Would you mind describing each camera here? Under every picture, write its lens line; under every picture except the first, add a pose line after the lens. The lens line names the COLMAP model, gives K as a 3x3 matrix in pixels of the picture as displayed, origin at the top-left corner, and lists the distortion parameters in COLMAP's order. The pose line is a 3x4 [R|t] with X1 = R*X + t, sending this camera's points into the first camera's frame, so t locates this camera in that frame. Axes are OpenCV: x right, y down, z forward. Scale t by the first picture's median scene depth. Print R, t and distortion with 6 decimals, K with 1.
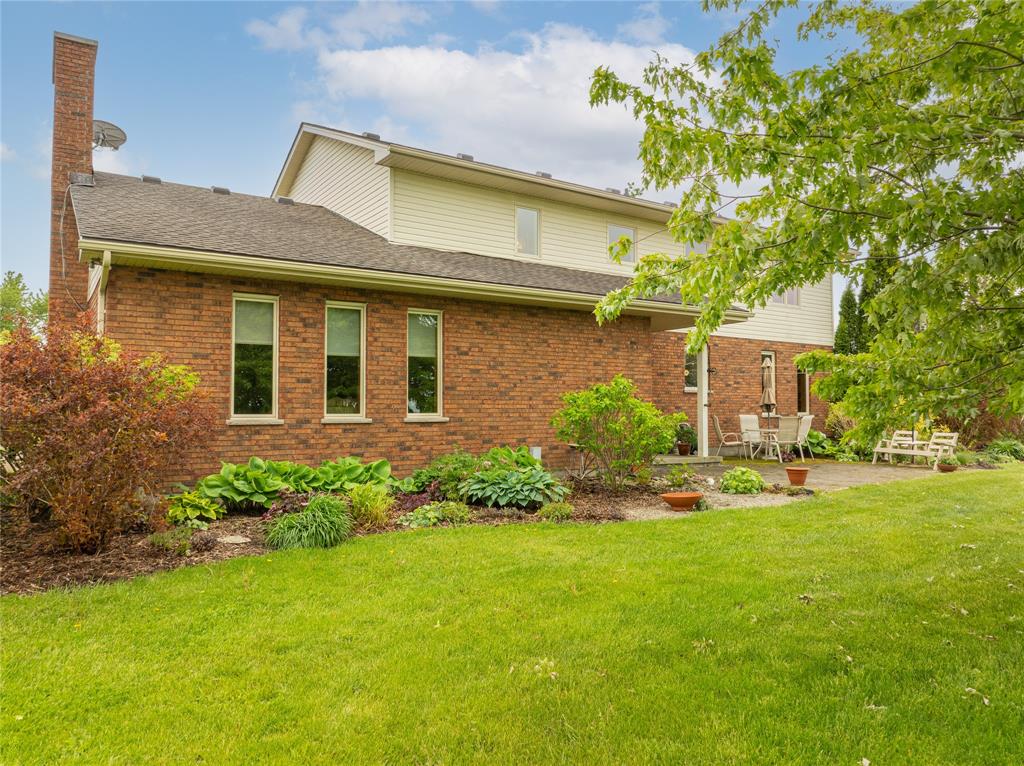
lens RADIAL K [[711.4, 0, 512.3], [0, 711.4, 383.7], [0, 0, 1]] dist [-0.036197, -0.000502]
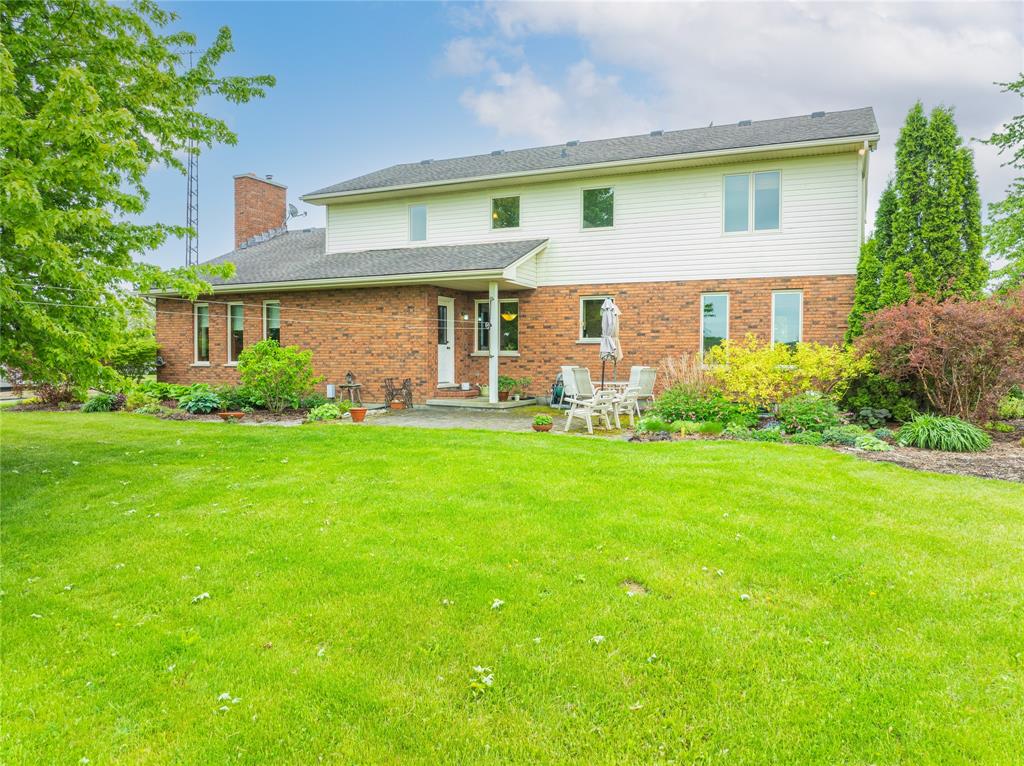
lens RADIAL K [[711.4, 0, 512.0], [0, 711.4, 382.5], [0, 0, 1]] dist [-0.036197, -0.000502]
pose [[0.533153, 0.032418, -0.845397, 1.475110], [0.028837, 0.997989, 0.056455, 0.011241], [0.845527, -0.054478, 0.531146, 0.522135]]
